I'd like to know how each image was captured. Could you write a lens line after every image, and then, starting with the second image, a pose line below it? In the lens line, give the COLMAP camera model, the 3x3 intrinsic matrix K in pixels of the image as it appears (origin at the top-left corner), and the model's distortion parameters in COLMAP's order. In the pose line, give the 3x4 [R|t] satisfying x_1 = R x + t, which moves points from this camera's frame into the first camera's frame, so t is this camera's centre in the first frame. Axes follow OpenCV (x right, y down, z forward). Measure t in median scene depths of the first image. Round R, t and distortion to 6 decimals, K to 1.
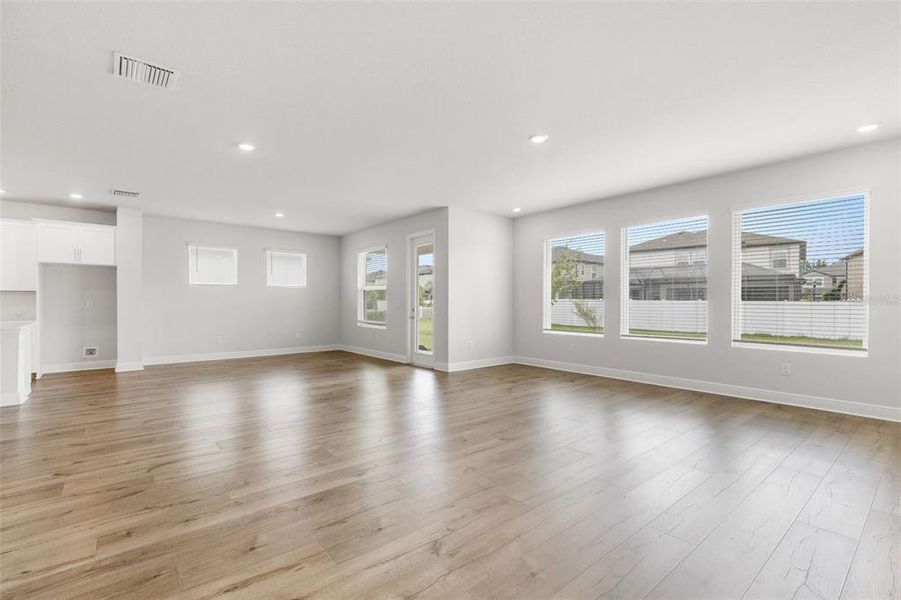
lens RADIAL K [[409.4, 0, 455.5], [0, 409.4, 302.9], [0, 0, 1]] dist [-0.017802, 0.000627]
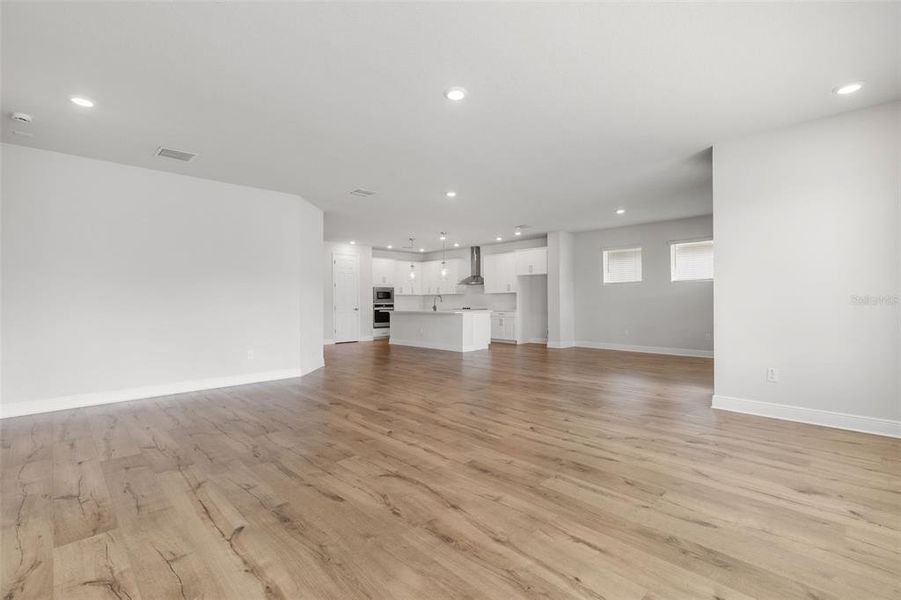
lens RADIAL K [[412.1, 0, 453.7], [0, 412.1, 296.3], [0, 0, 1]] dist [0.000760, -0.000004]
pose [[0.060962, -0.009032, -0.998099, 0.636883], [0.000823, 0.999959, -0.008999, 0.002285], [0.998140, -0.000273, 0.060967, 0.604479]]
